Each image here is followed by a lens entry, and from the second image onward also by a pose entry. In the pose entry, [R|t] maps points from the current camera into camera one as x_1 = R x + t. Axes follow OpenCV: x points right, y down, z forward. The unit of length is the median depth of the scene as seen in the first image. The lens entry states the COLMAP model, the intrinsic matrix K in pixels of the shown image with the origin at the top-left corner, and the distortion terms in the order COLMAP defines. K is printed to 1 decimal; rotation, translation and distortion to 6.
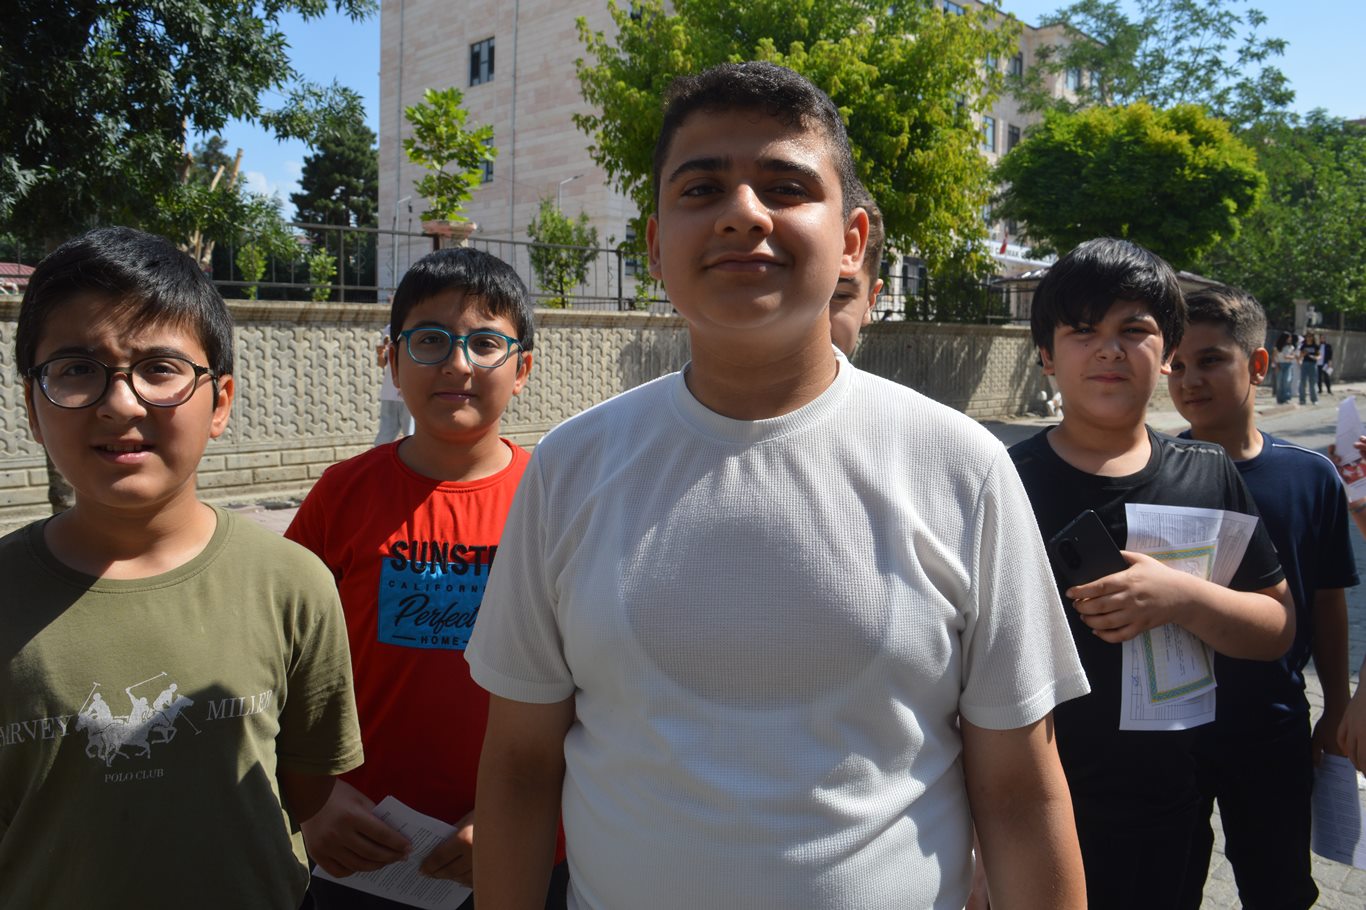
lens RADIAL K [[1074.2, 0, 691.0], [0, 1074.2, 444.8], [0, 0, 1]] dist [-0.092596, 0.011664]
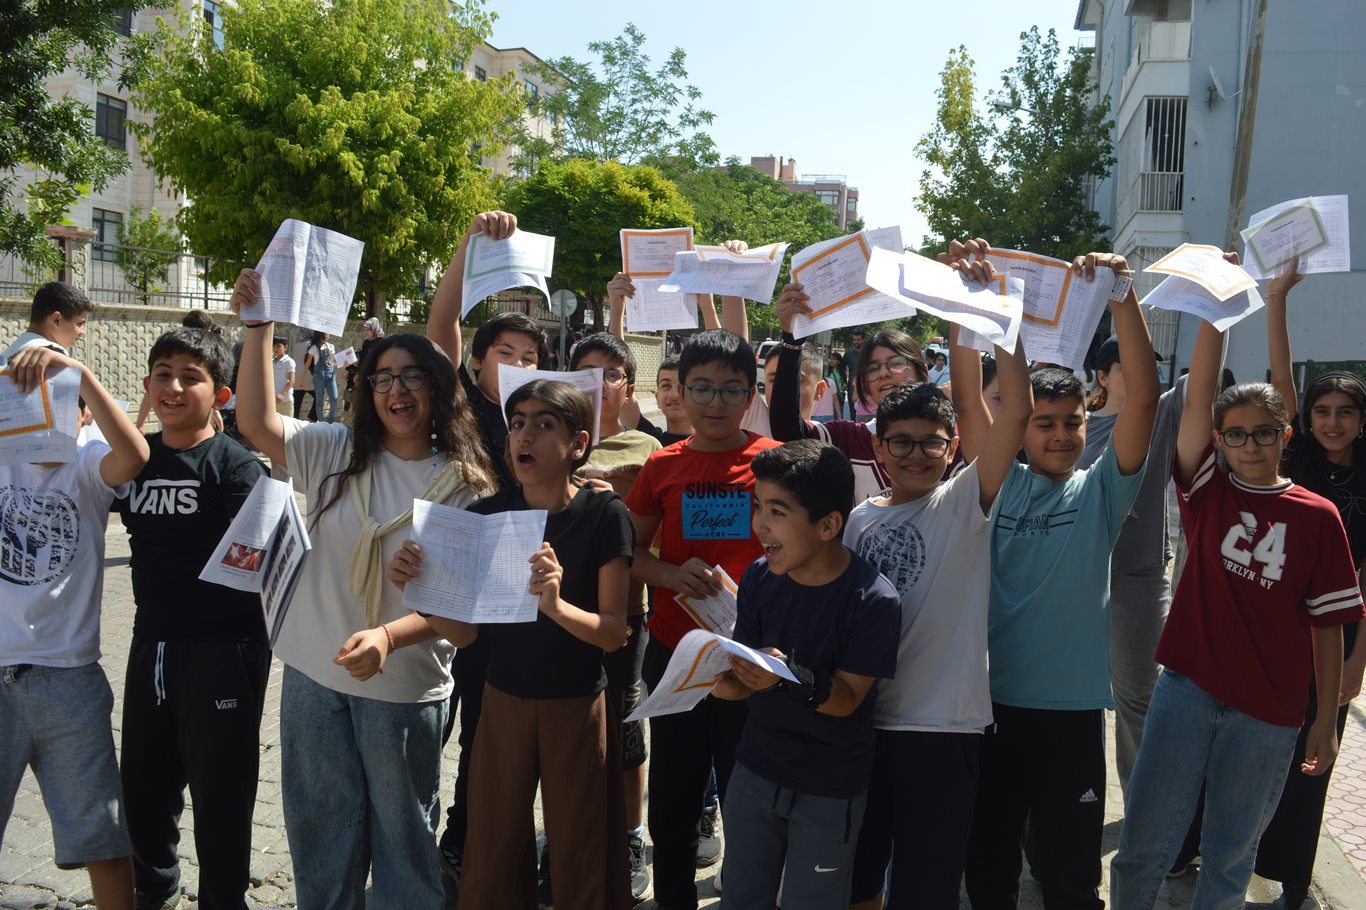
lens RADIAL K [[1074.5, 0, 689.4], [0, 1074.5, 449.2], [0, 0, 1]] dist [-0.093518, 0.020139]
pose [[0.875270, -0.011201, 0.483506, -0.133107], [0.007841, 0.999929, 0.008971, 0.017084], [-0.483572, -0.004061, 0.875295, -0.206261]]
